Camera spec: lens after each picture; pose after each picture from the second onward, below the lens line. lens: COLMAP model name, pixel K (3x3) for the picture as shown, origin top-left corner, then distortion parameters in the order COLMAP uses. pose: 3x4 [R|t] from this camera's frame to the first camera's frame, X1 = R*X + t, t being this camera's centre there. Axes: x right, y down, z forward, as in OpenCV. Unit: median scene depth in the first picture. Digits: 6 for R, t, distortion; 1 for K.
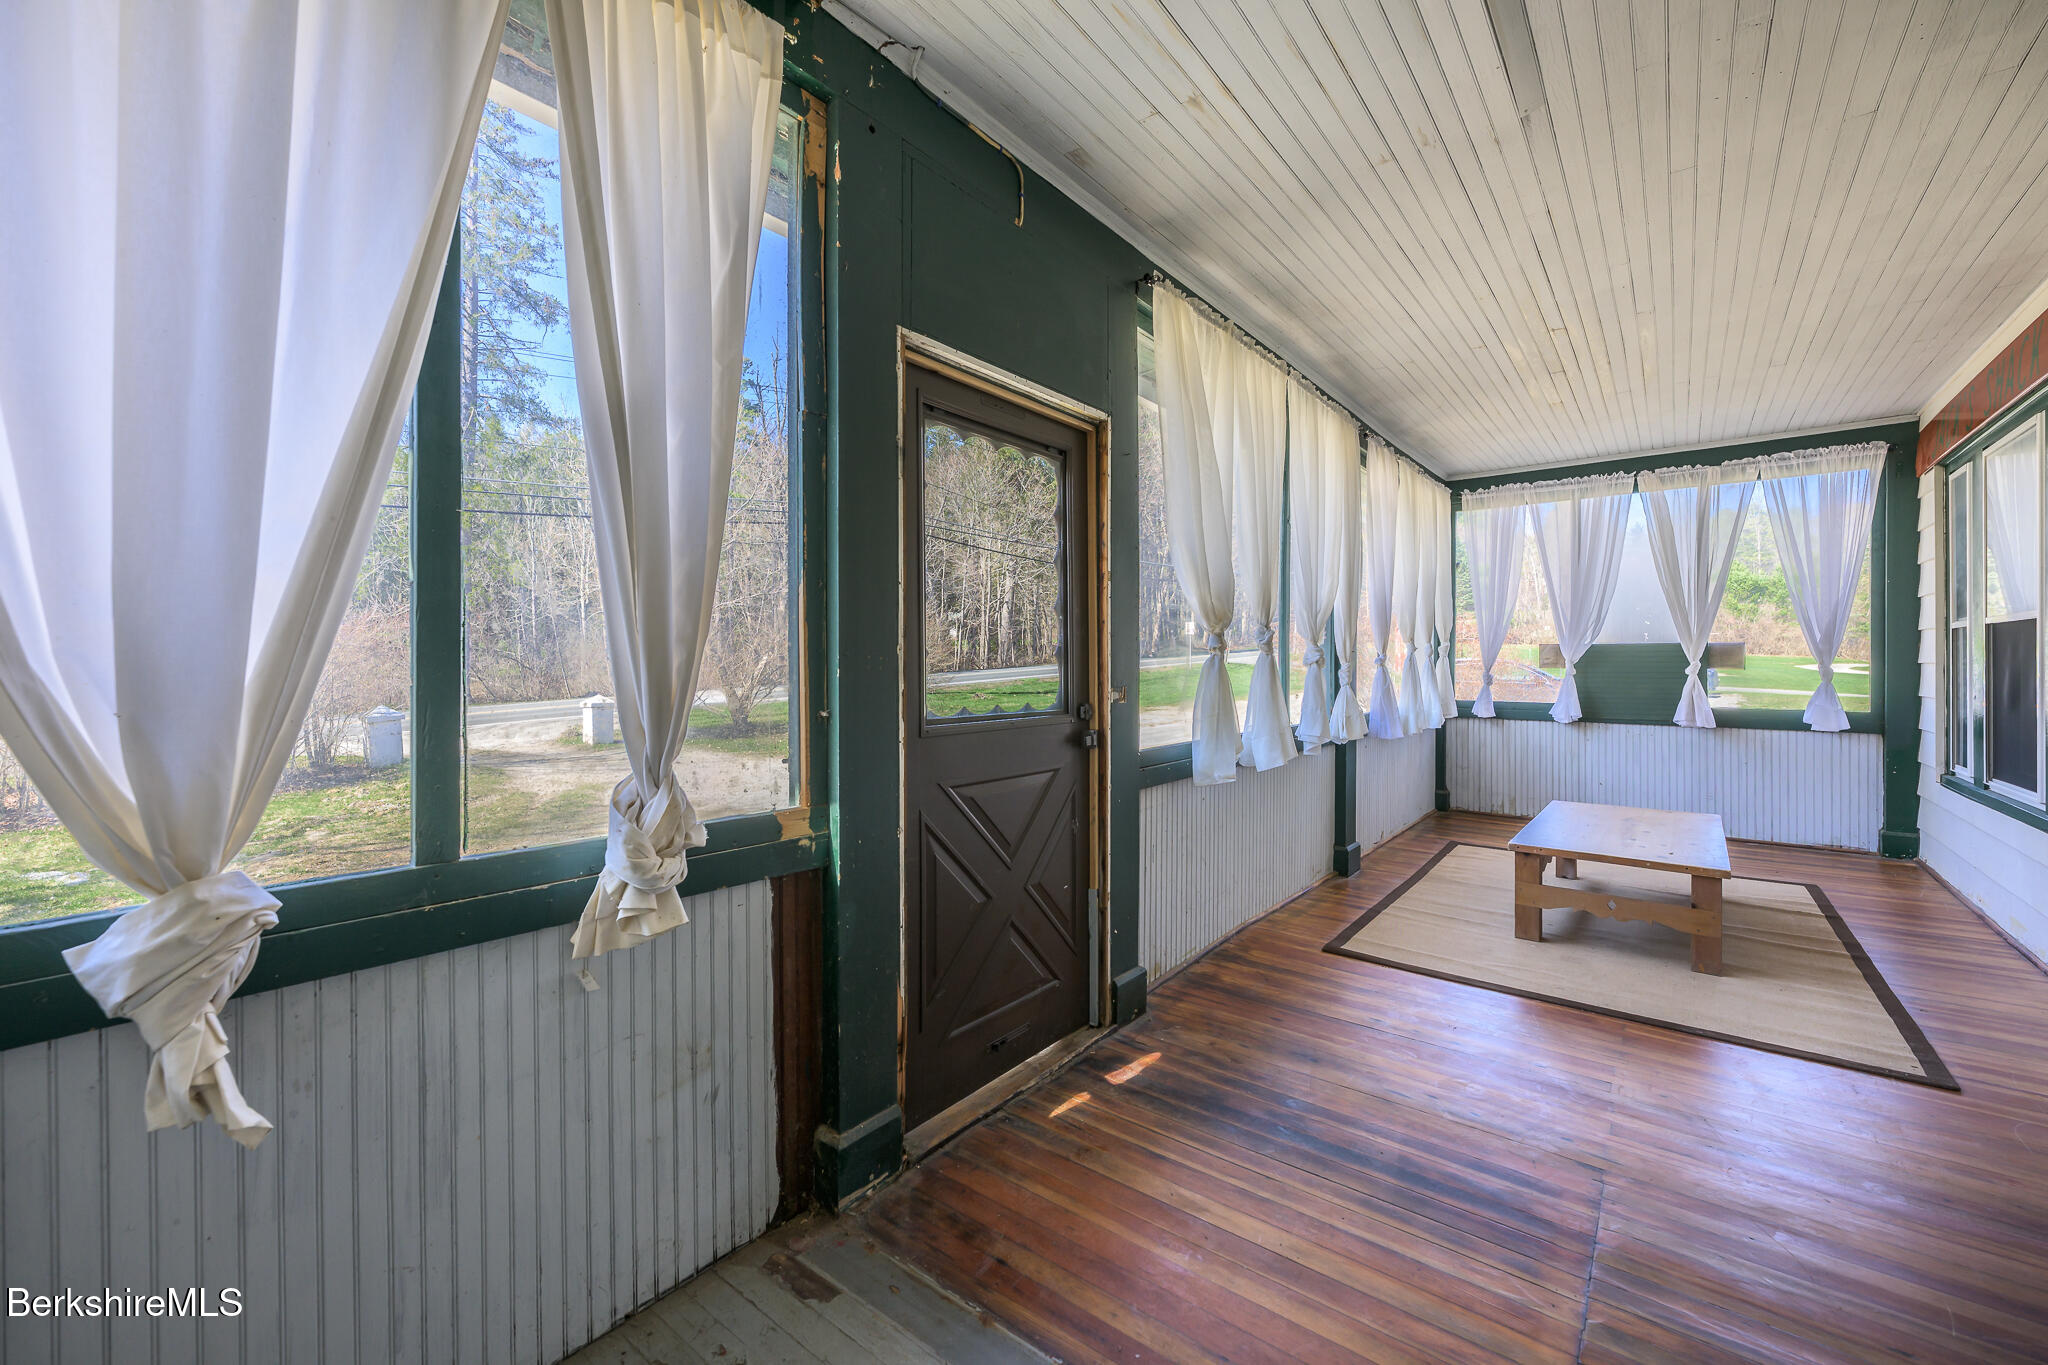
lens RADIAL K [[814.2, 0, 1015.5], [0, 814.2, 666.3], [0, 0, 1]] dist [0.000805, 0.000054]
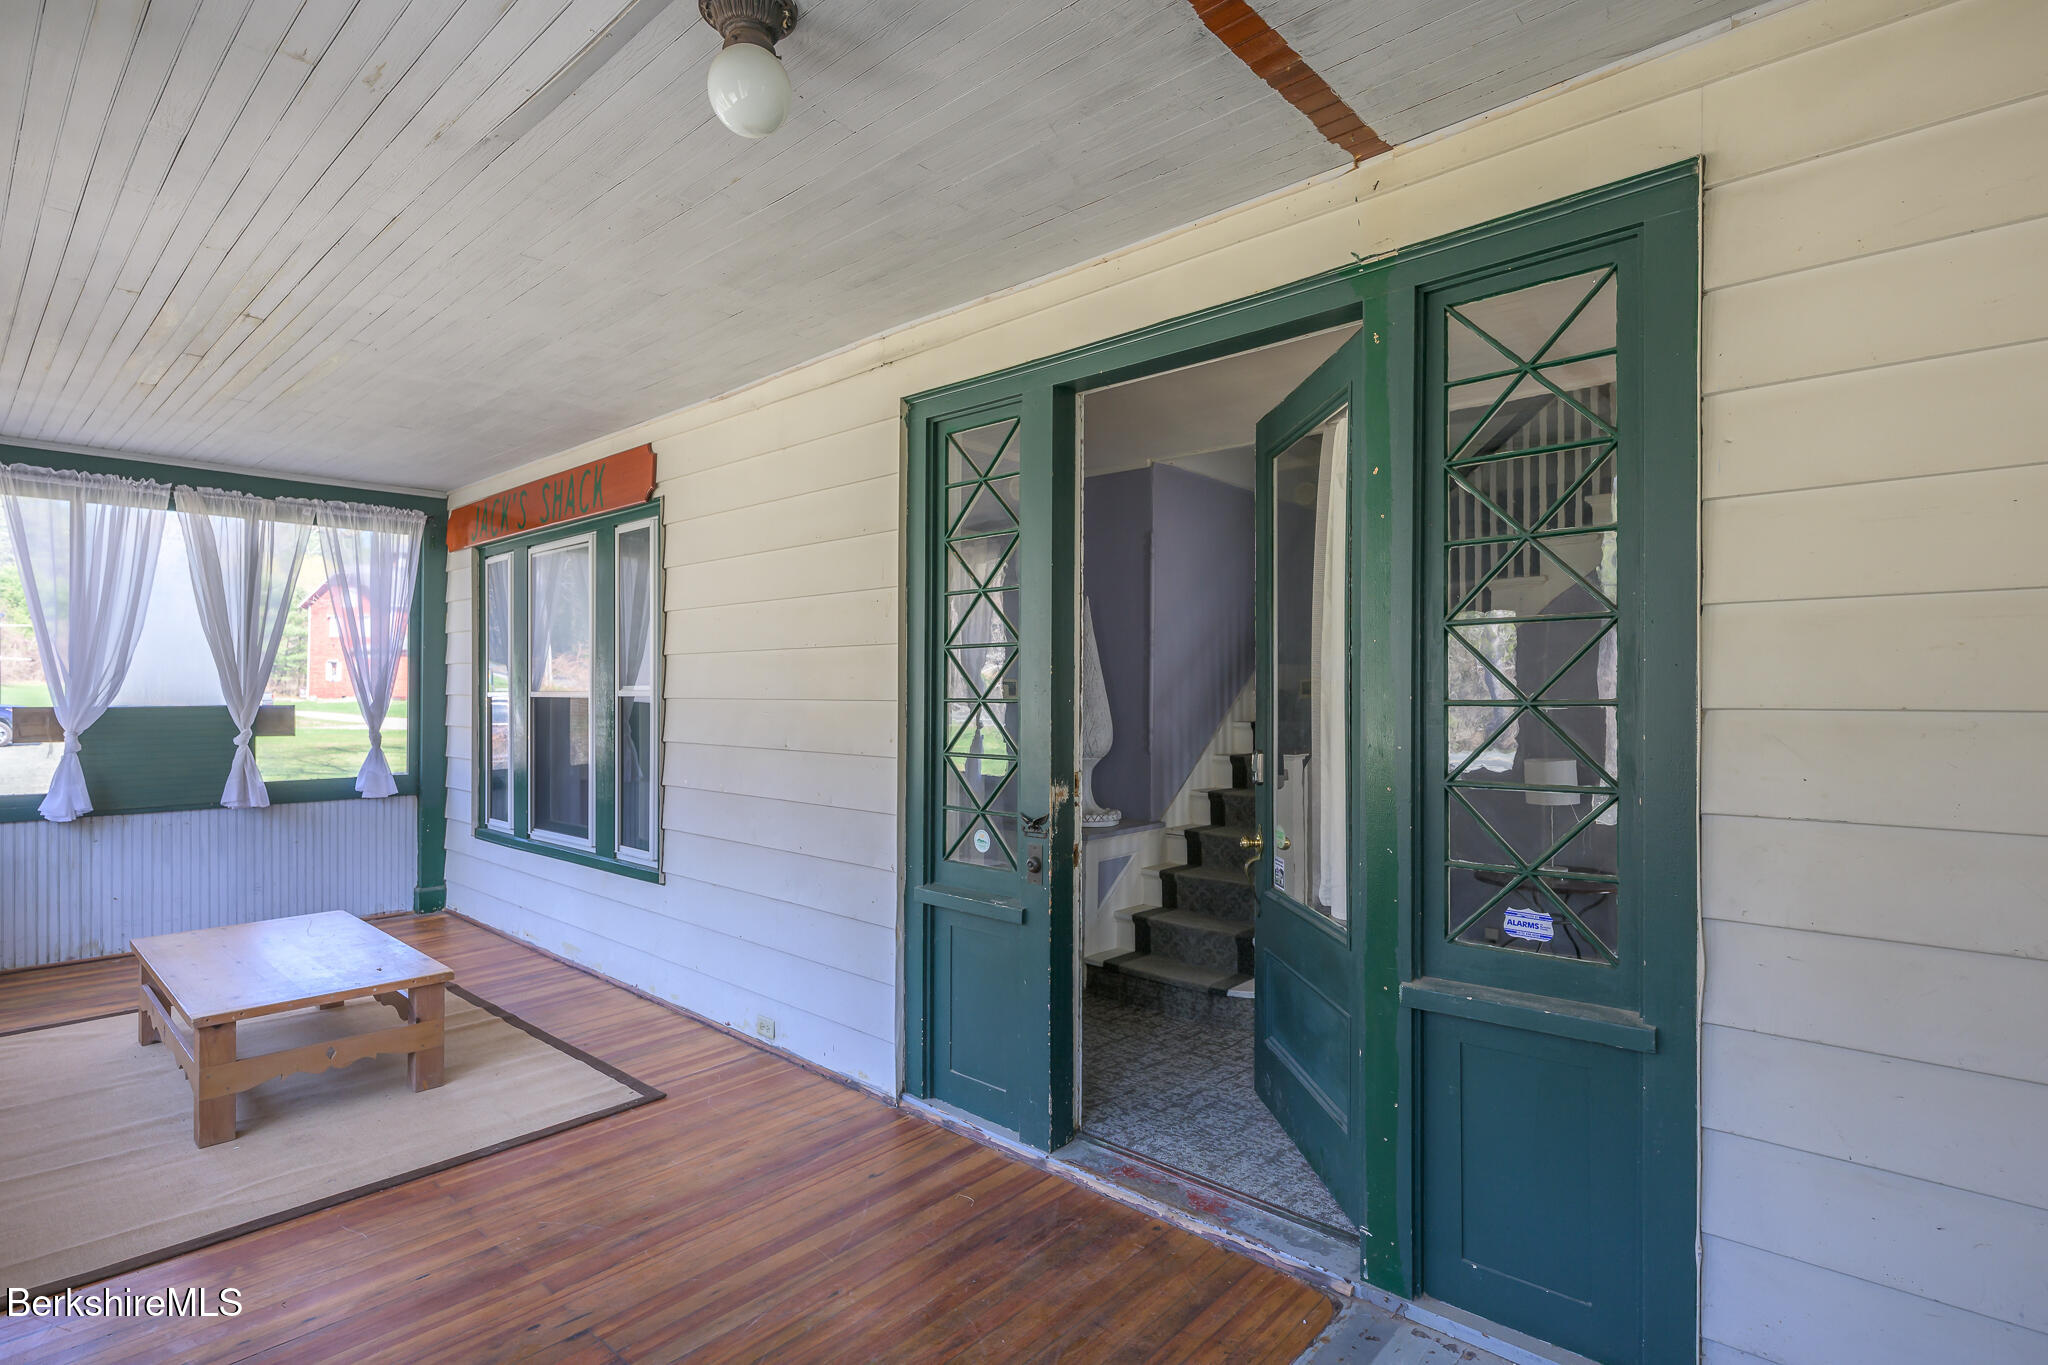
lens RADIAL K [[1005.1, 0, 1018.4], [0, 1005.1, 688.9], [0, 0, 1]] dist [-0.000239, 0.000227]
pose [[0.053955, -0.000746, 0.998543, -0.163069], [0.006353, 0.999980, 0.000404, -0.046682], [-0.998523, 0.006322, 0.053958, 0.176225]]
